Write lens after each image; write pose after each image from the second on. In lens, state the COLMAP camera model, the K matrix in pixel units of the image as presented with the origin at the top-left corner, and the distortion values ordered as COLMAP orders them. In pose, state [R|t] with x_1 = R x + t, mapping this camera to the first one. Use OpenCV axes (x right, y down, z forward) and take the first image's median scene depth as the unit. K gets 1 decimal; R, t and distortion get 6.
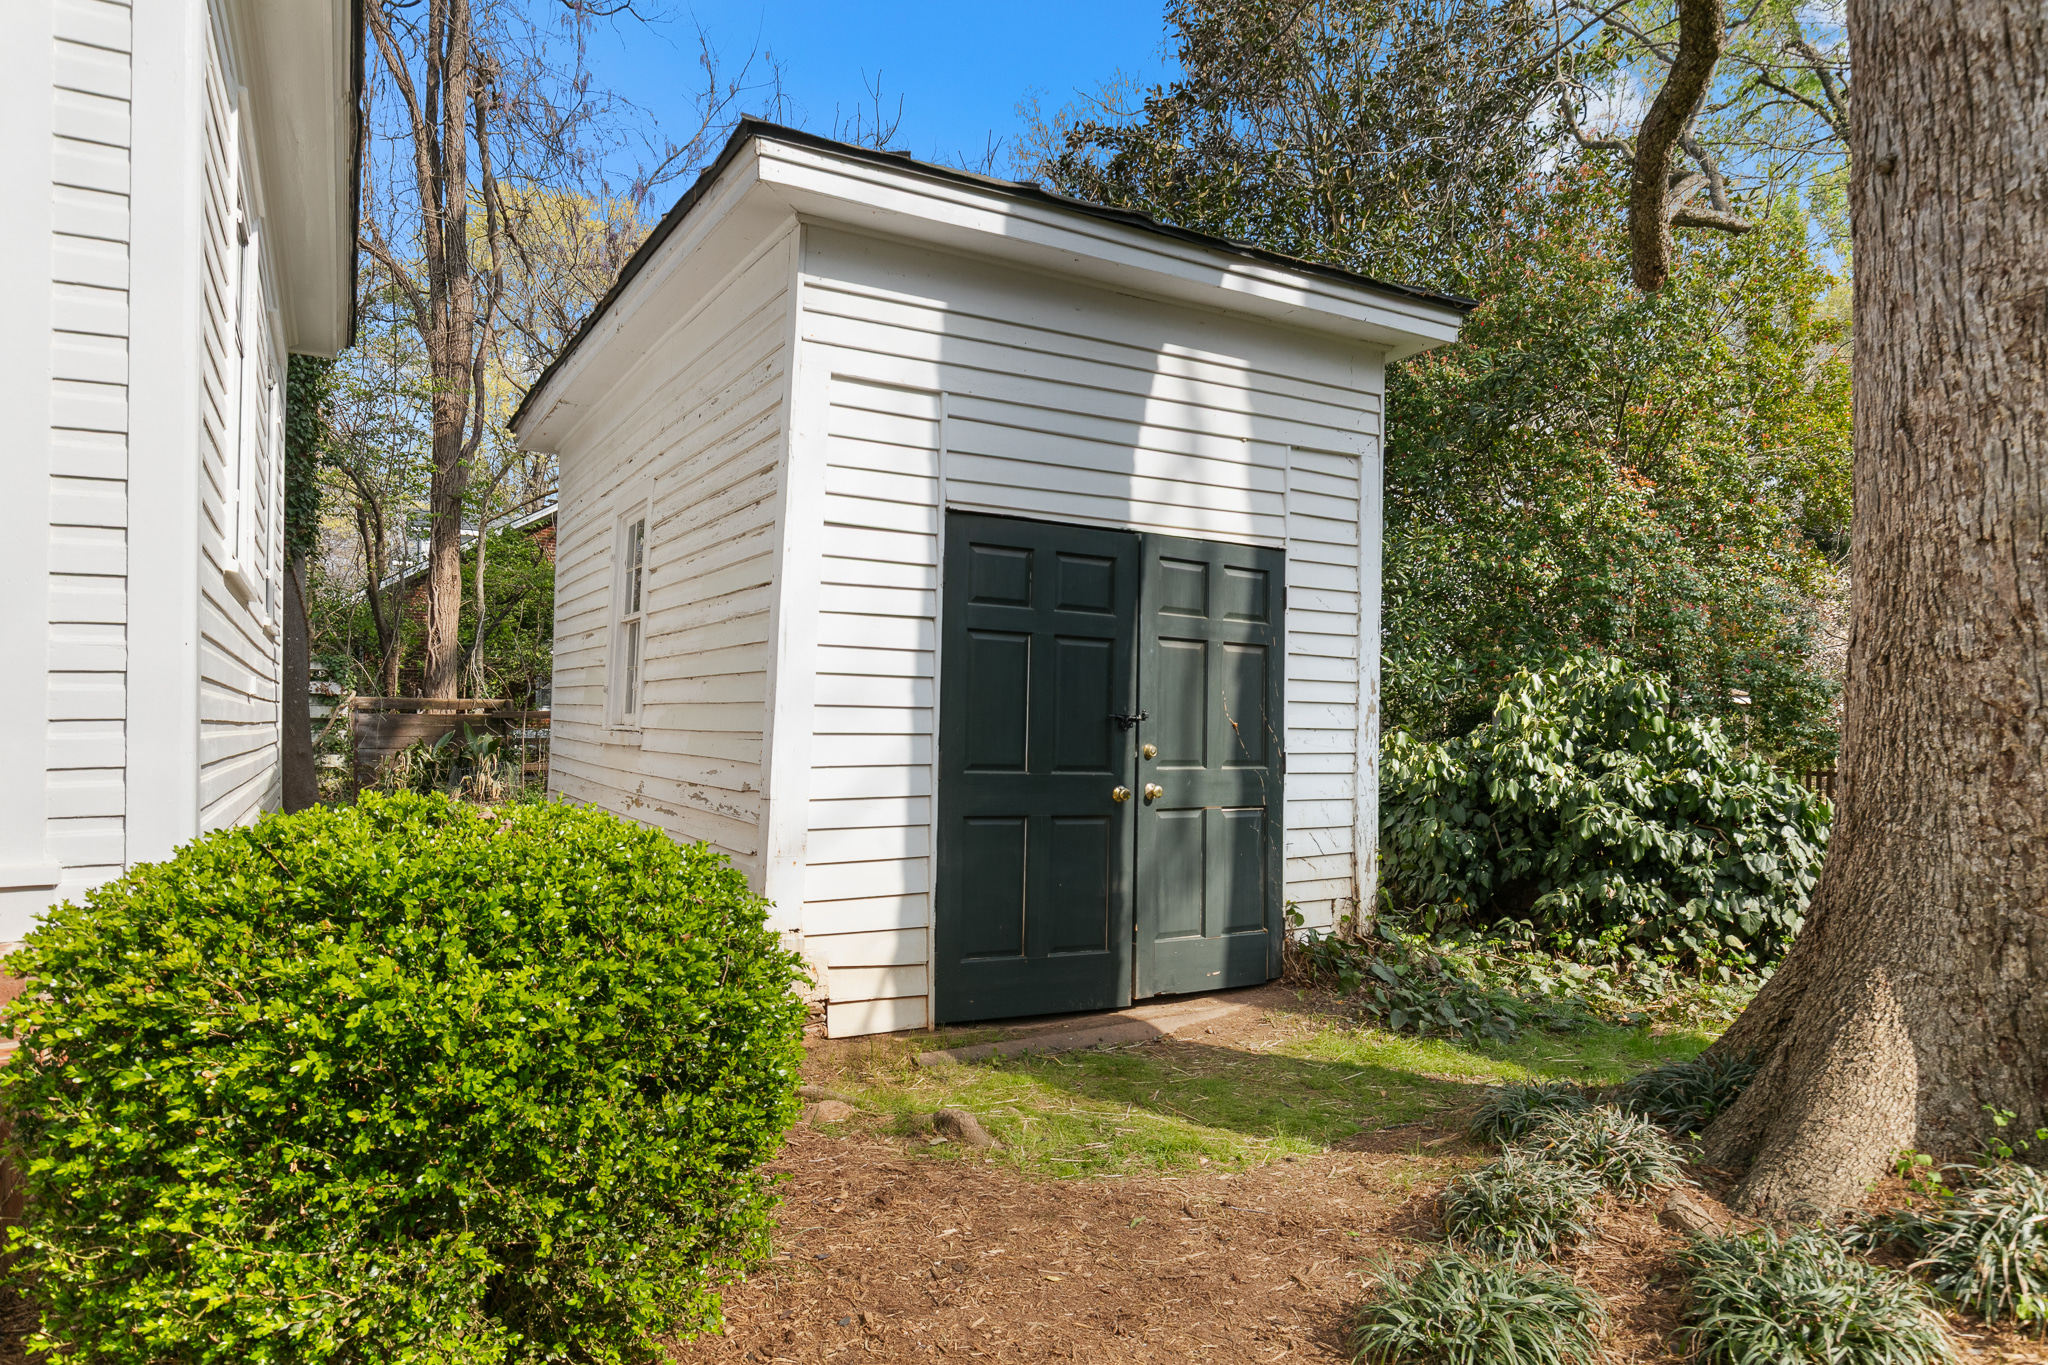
lens RADIAL K [[1213.8, 0, 1025.3], [0, 1213.8, 690.7], [0, 0, 1]] dist [-0.004988, 0.002641]
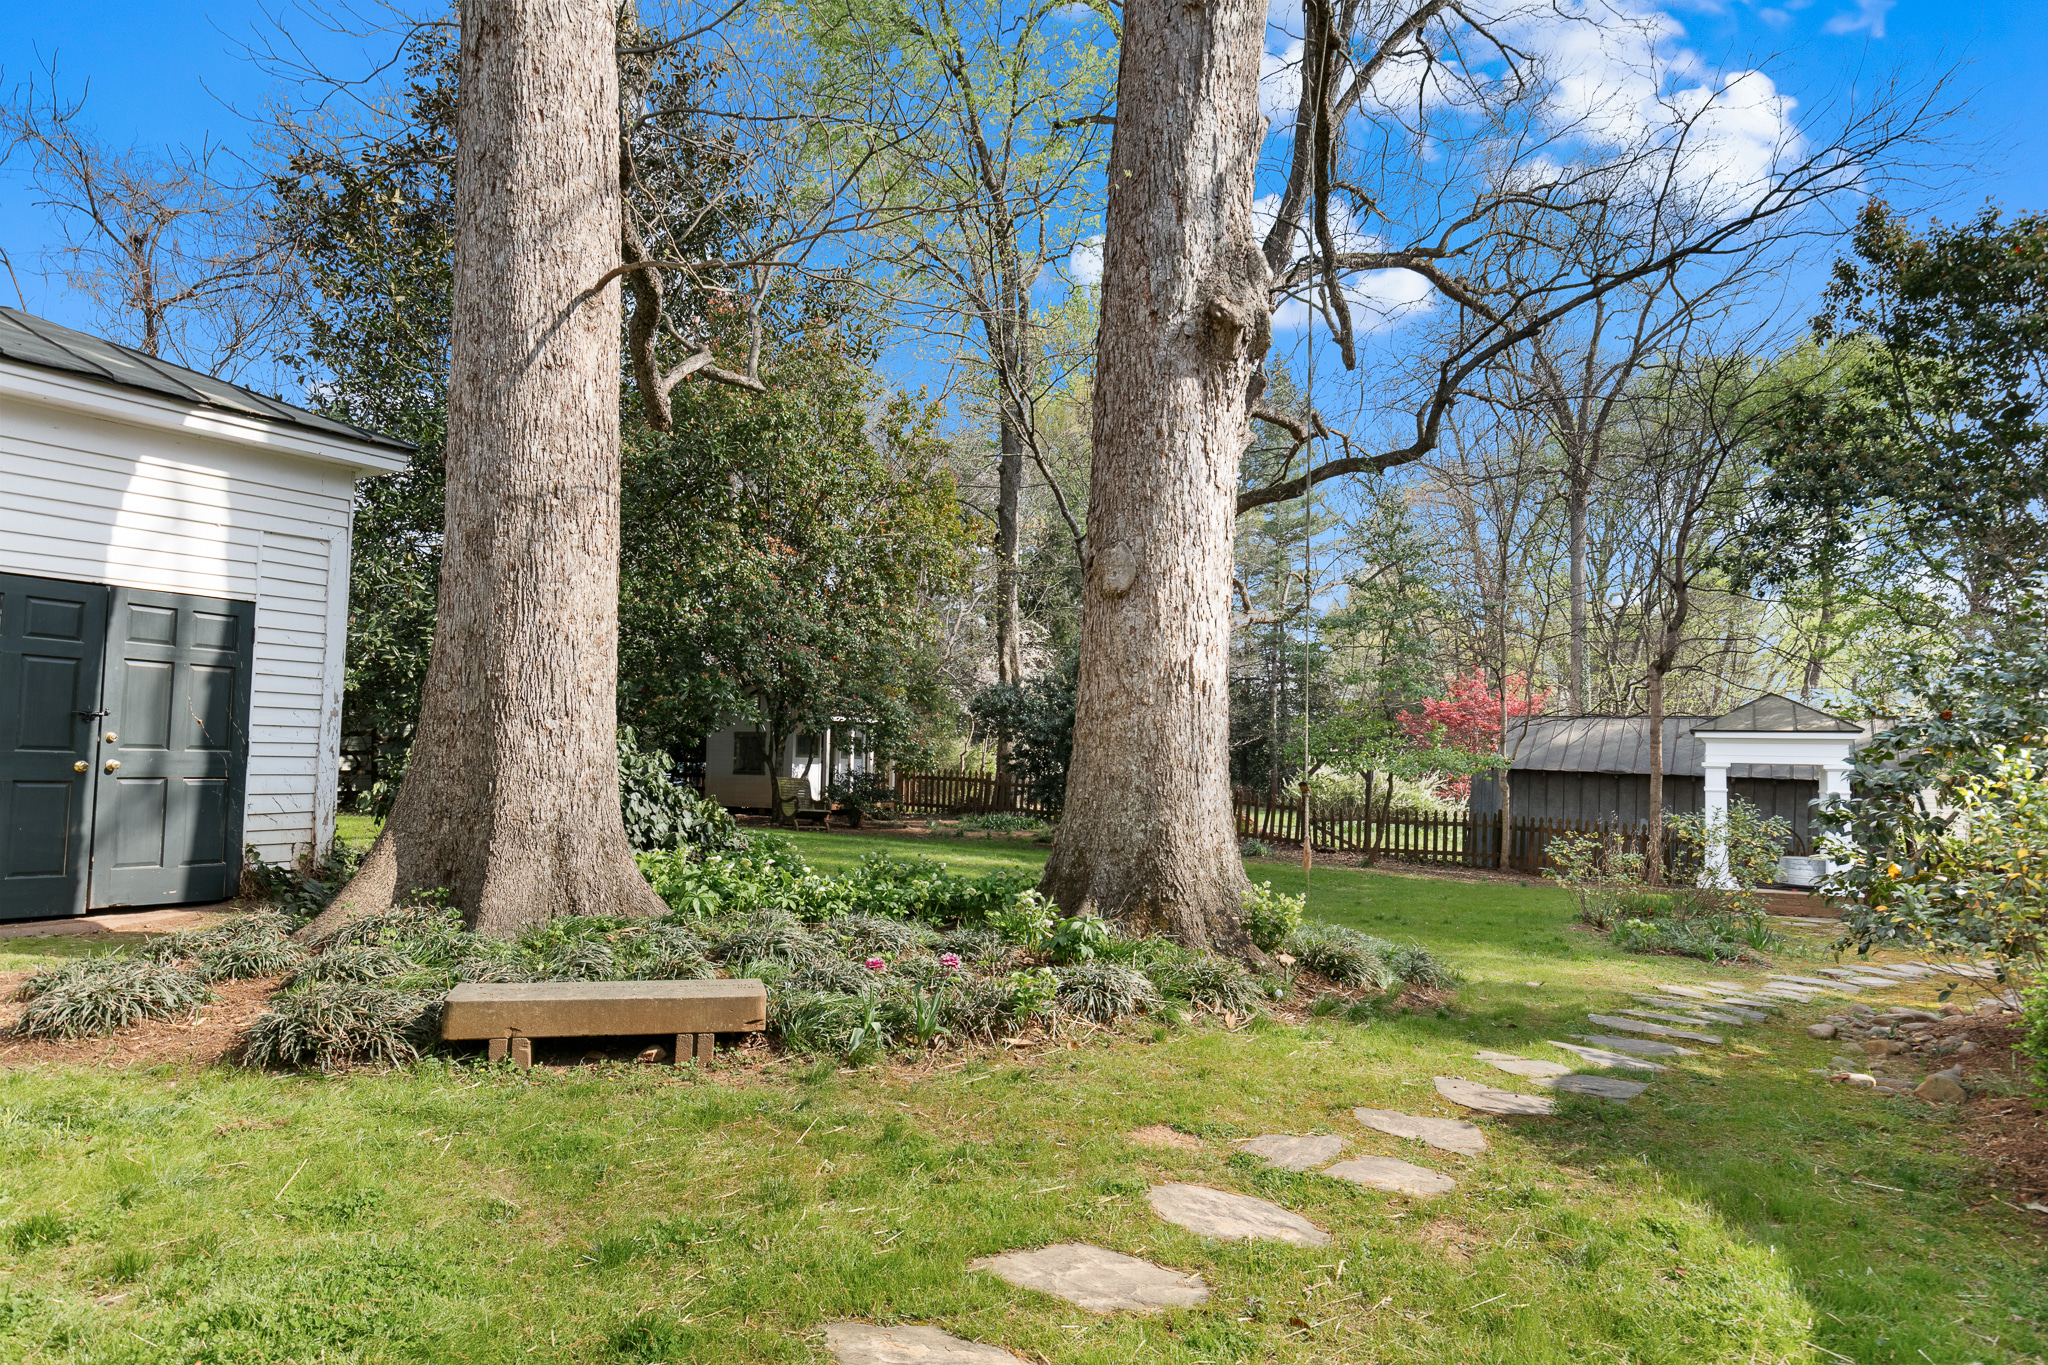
lens RADIAL K [[1213.8, 0, 1031.5], [0, 1213.8, 701.2], [0, 0, 1]] dist [-0.004988, 0.002641]
pose [[0.869139, 0.031272, 0.493577, 0.334968], [-0.028019, 0.999510, -0.013989, -0.003359], [-0.493773, -0.001671, 0.869589, -0.783062]]
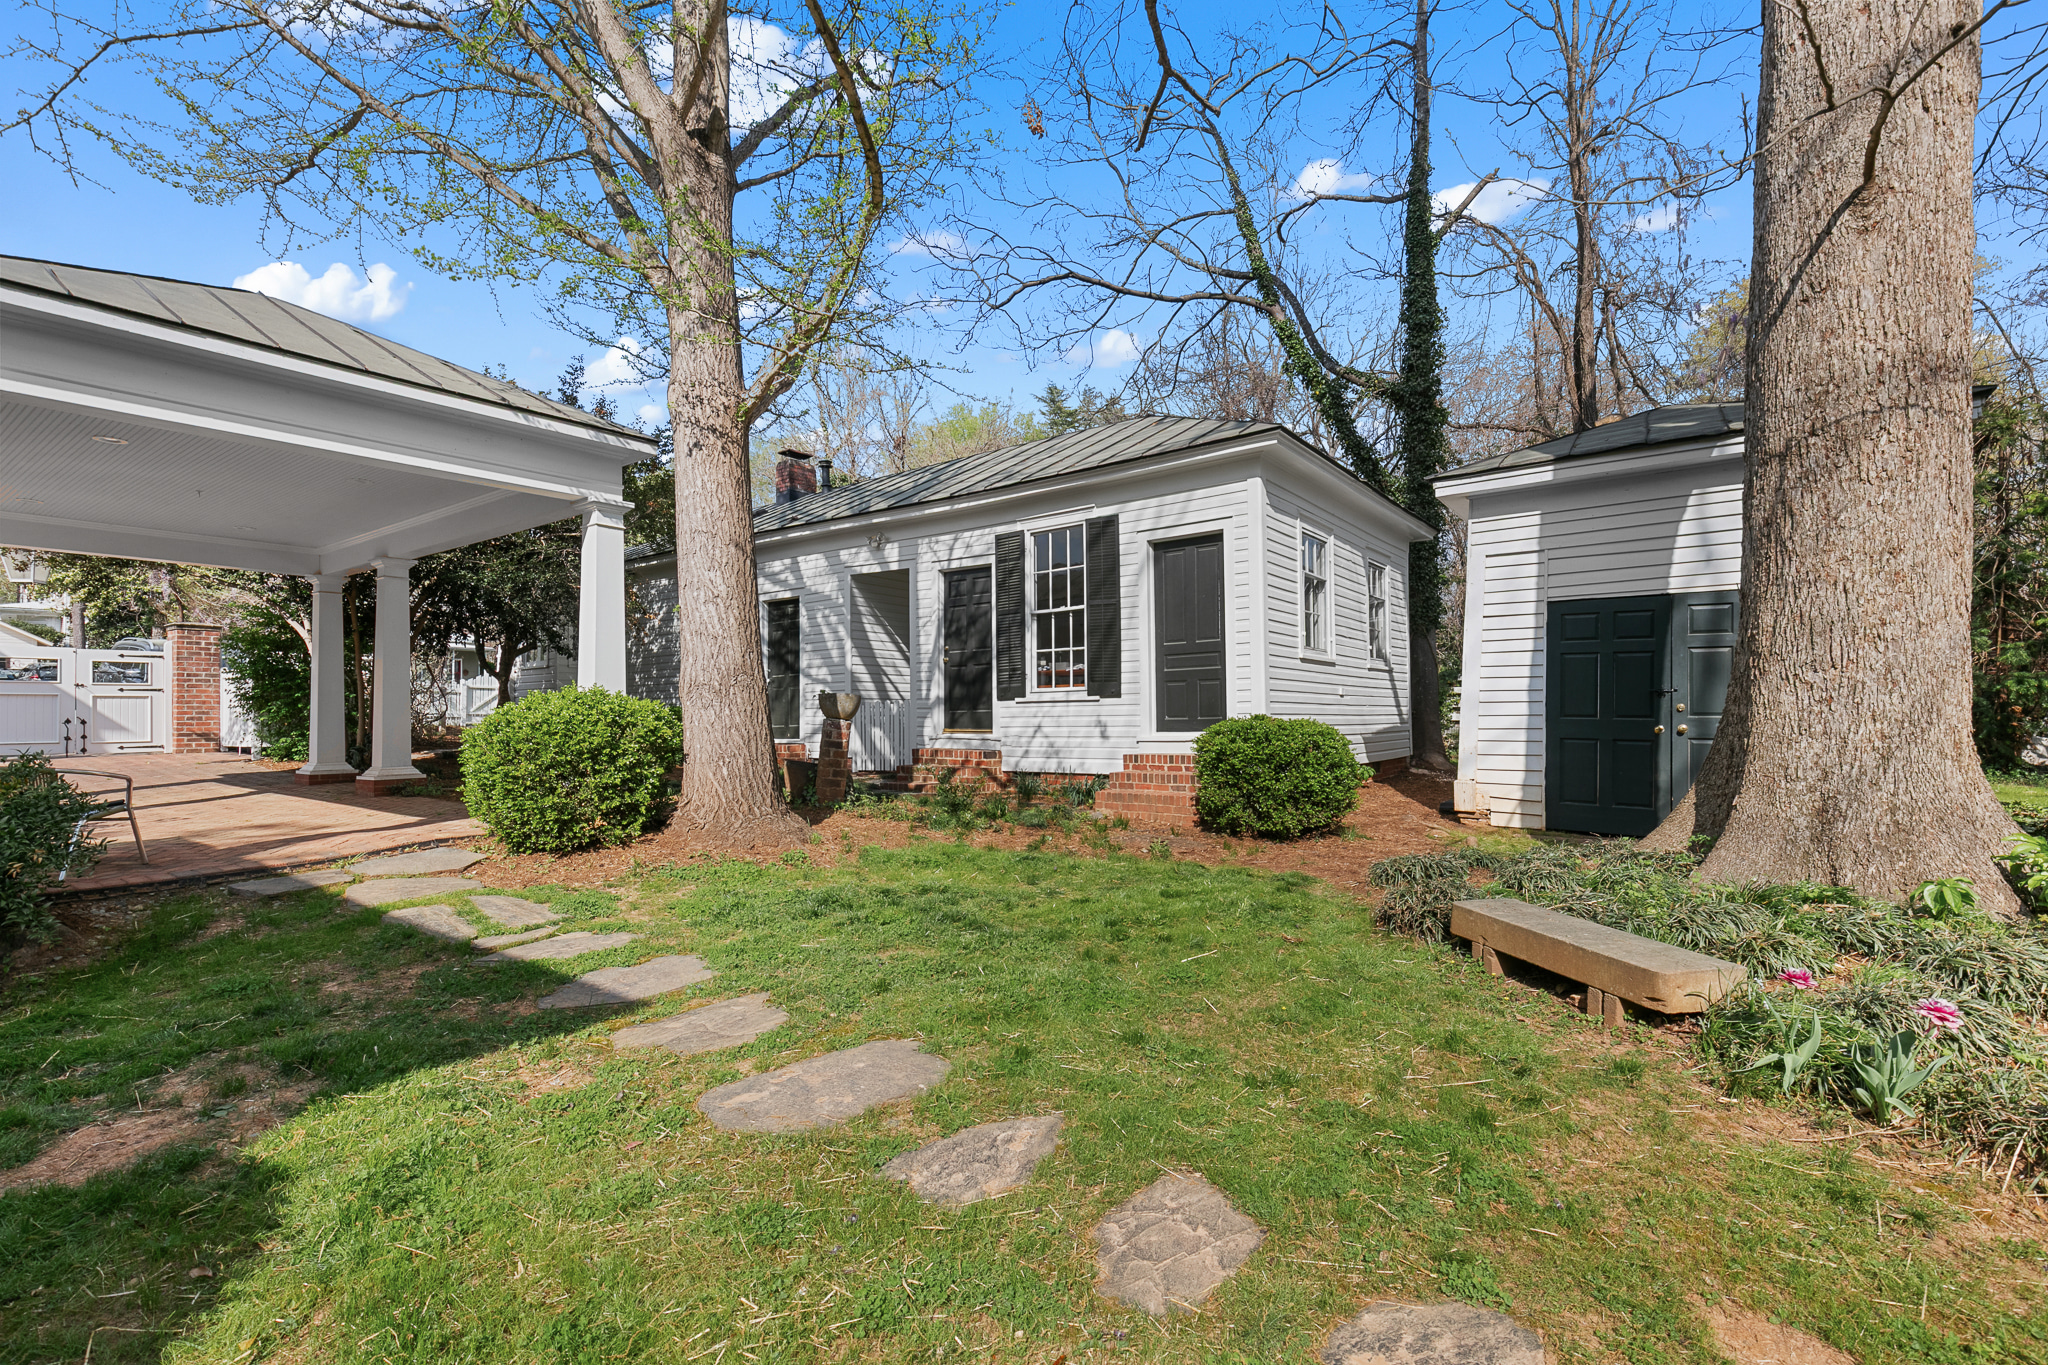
lens RADIAL K [[938.4, 0, 1038.1], [0, 938.4, 697.2], [0, 0, 1]] dist [0.008451, -0.002689]
pose [[0.402397, -0.032724, -0.914880, 1.031907], [0.035299, 0.999172, -0.020213, 0.026813], [0.914785, -0.024161, 0.403219, -0.512483]]
